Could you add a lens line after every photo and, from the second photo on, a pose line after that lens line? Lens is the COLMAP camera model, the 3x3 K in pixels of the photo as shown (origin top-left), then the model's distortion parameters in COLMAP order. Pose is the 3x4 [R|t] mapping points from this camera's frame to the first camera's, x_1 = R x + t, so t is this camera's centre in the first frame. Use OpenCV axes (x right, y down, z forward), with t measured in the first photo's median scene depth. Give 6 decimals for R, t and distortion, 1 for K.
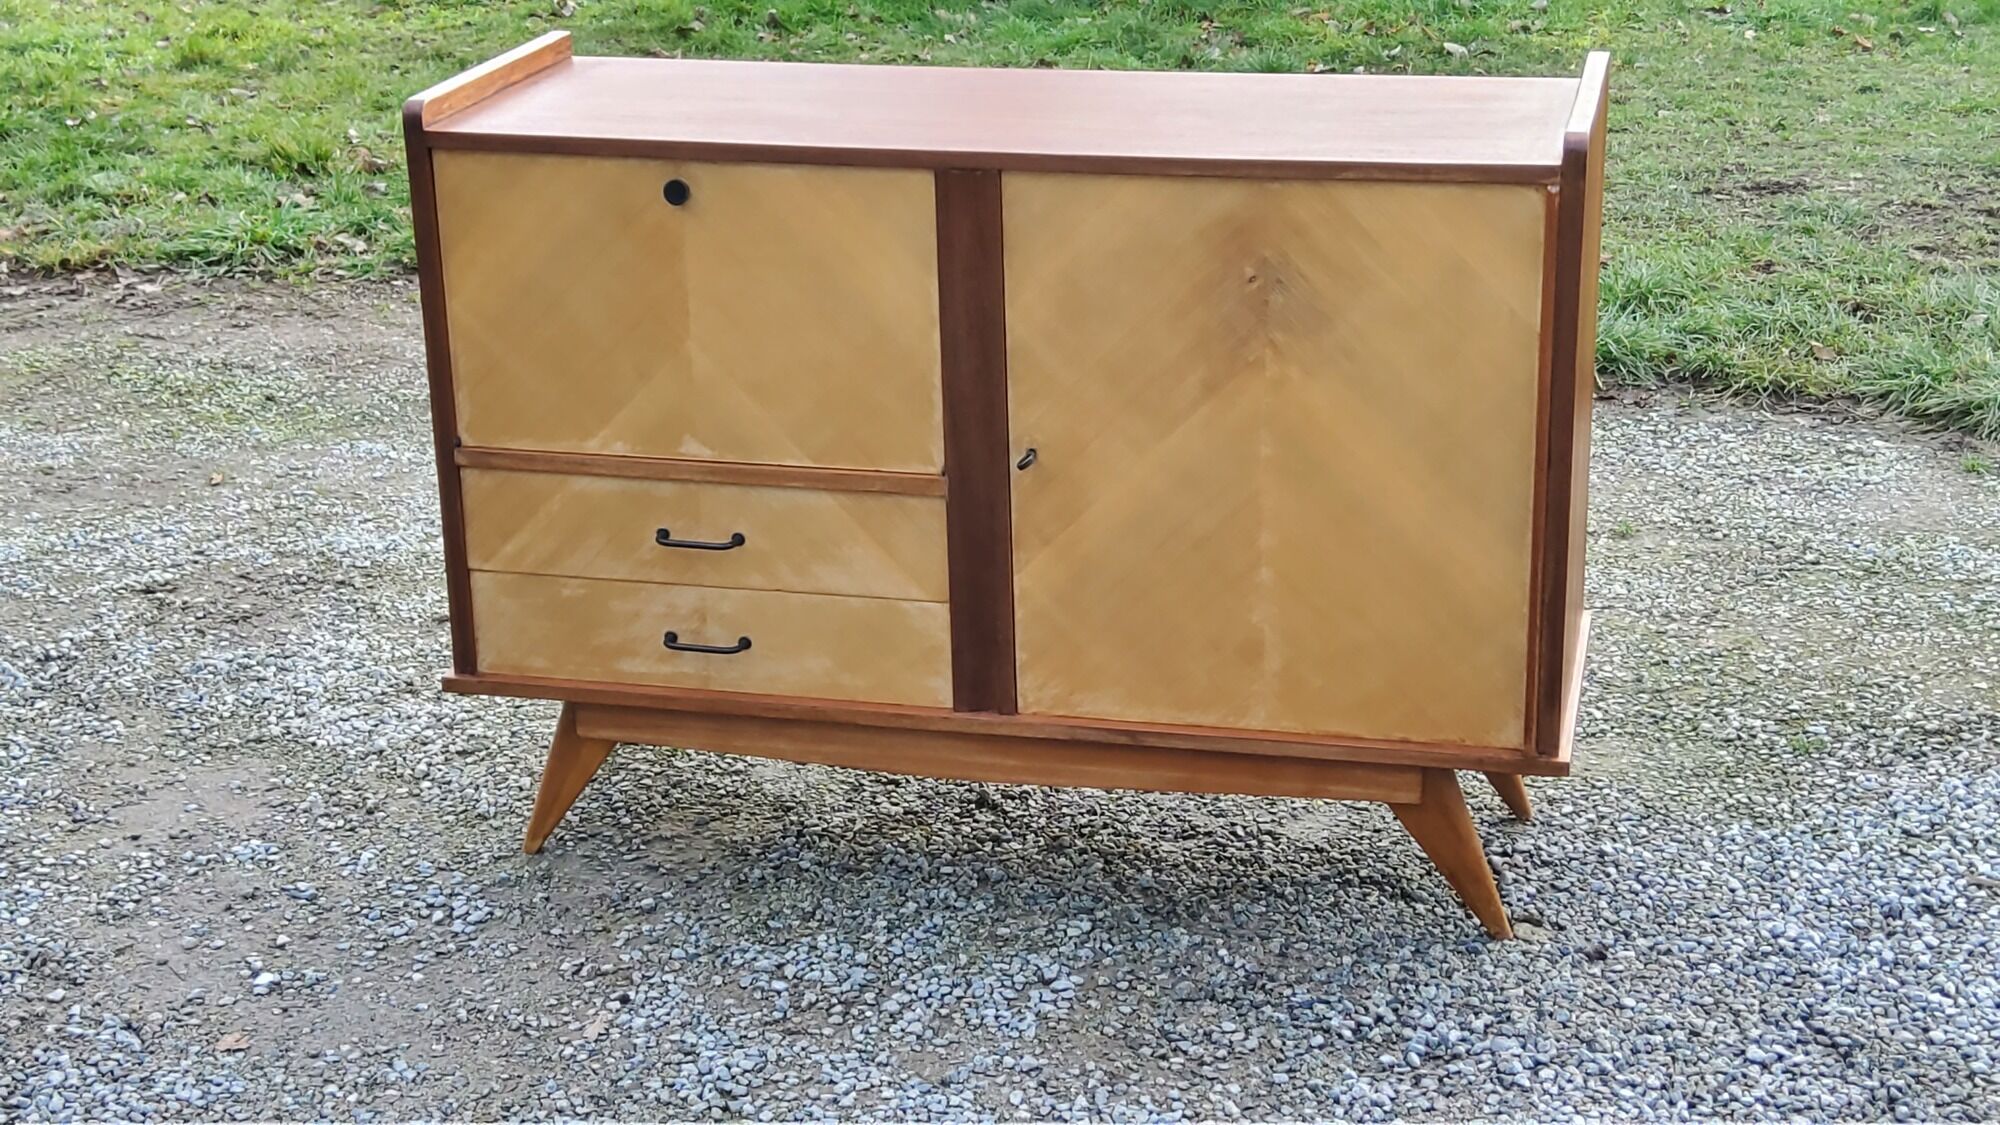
lens RADIAL K [[2988.9, 0, 997.6], [0, 2988.9, 514.4], [0, 0, 1]] dist [0.103674, 0.000000]
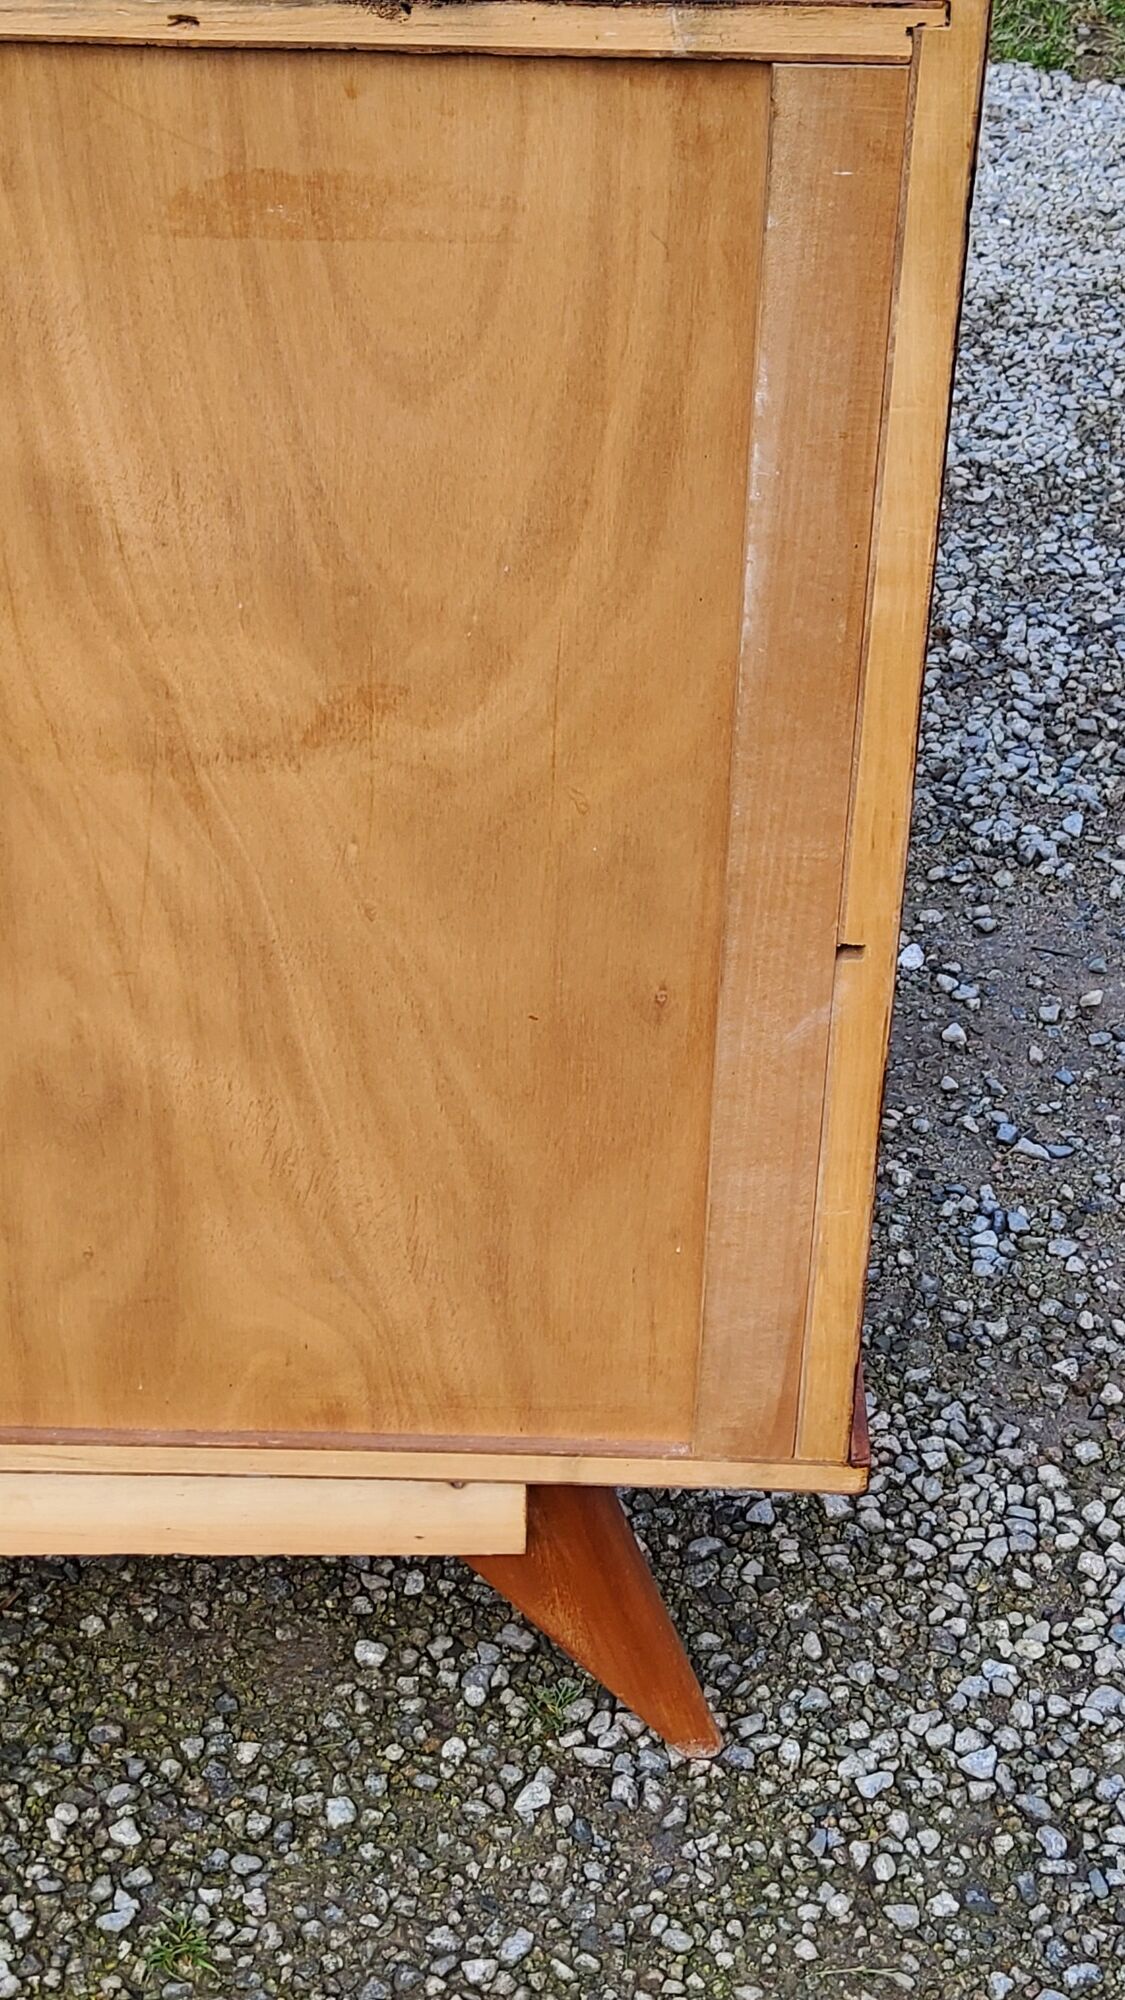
lens RADIAL K [[2988.9, 0, 564.5], [0, 2988.9, 992.5], [0, 0, 1]] dist [0.103674, 0.000000]
pose [[-0.976648, 0.124842, -0.174853, -0.058684], [-0.068882, 0.588937, 0.805238, -0.339899], [0.203505, 0.798478, -0.566585, 1.325225]]
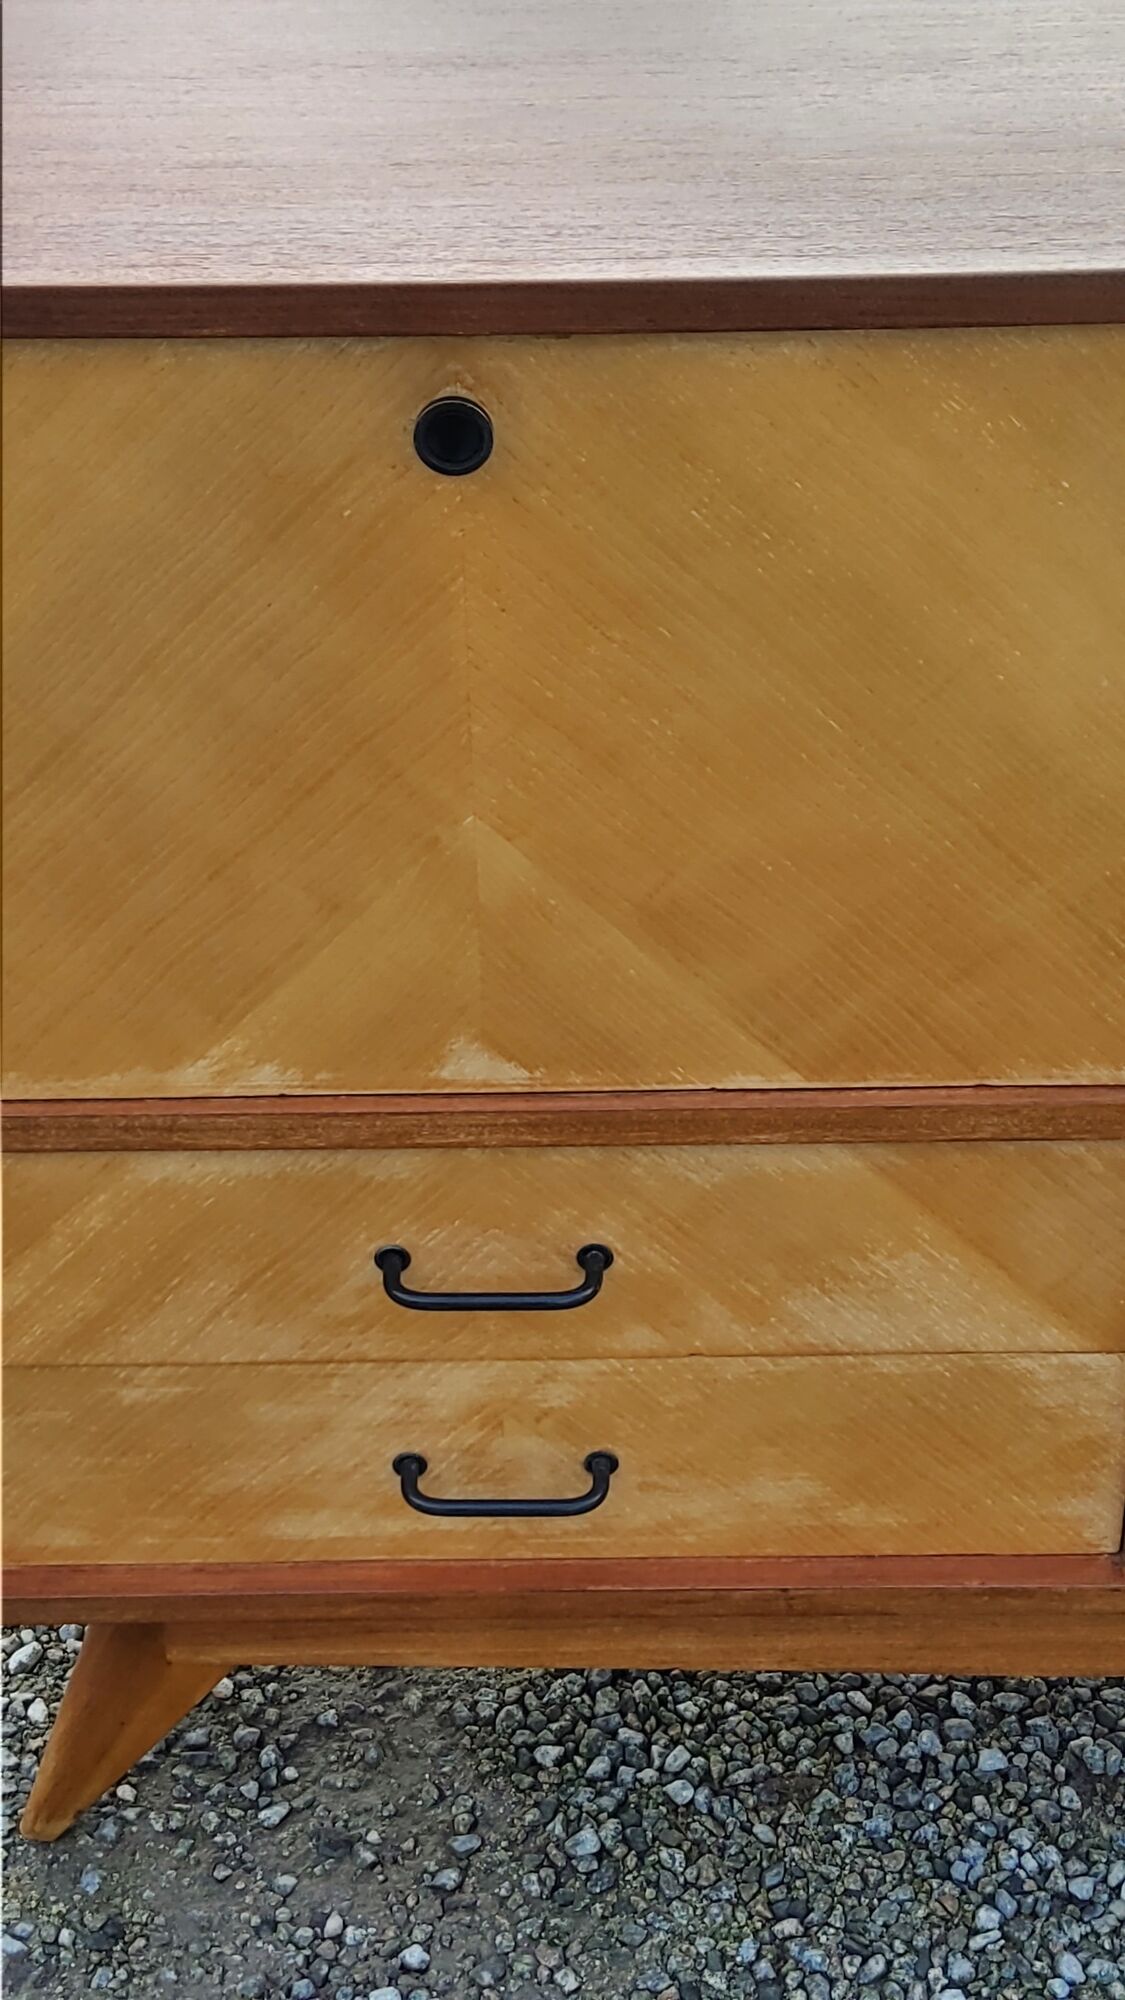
lens RADIAL K [[2988.9, 0, 583.0], [0, 2988.9, 979.0], [0, 0, 1]] dist [0.103674, 0.000000]
pose [[0.971656, -0.133313, 0.195222, -0.159057], [0.074121, 0.955982, 0.283908, -0.137262], [-0.224478, -0.261391, 0.938767, 0.640721]]
